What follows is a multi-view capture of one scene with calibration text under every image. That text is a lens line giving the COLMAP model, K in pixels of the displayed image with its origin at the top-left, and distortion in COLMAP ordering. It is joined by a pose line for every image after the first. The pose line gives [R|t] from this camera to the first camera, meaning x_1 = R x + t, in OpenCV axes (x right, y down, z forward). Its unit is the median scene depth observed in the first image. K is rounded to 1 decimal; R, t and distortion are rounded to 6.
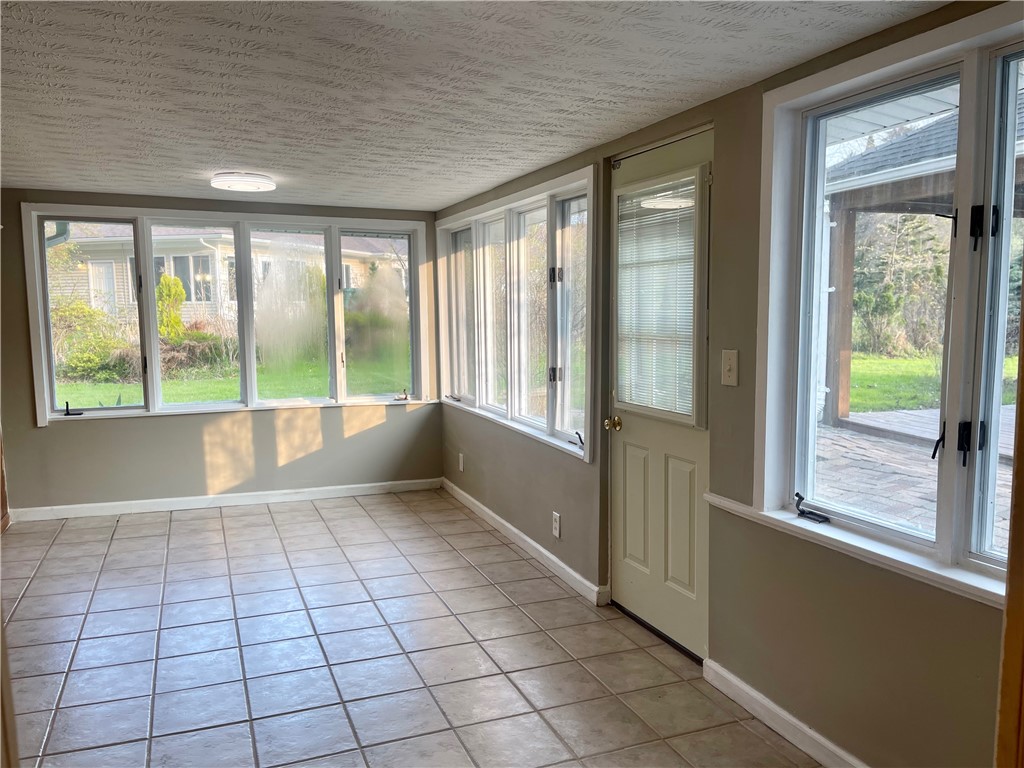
lens RADIAL K [[762.4, 0, 510.7], [0, 762.4, 389.6], [0, 0, 1]] dist [-0.007139, -0.008047]
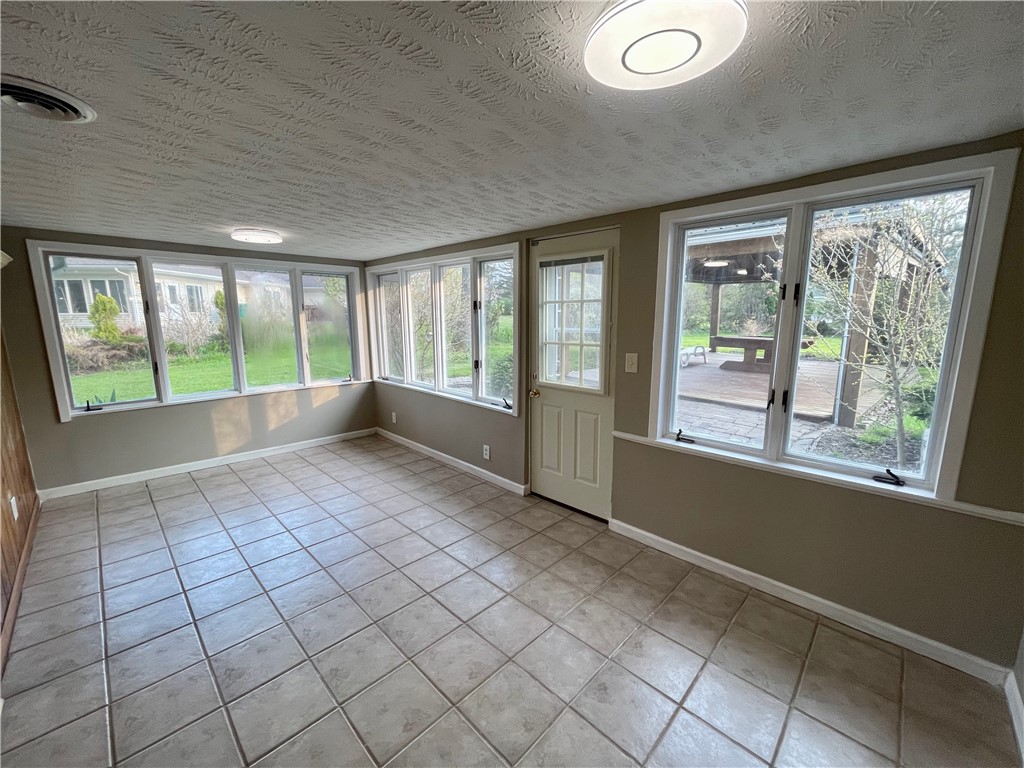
lens RADIAL K [[411.5, 0, 512.0], [0, 411.5, 384.0], [0, 0, 1]] dist [-0.013580, 0.000282]
pose [[0.923636, -0.061594, 0.378289, -0.192794], [0.039508, 0.997045, 0.065877, -0.030050], [-0.381229, -0.045901, 0.923340, 0.107548]]
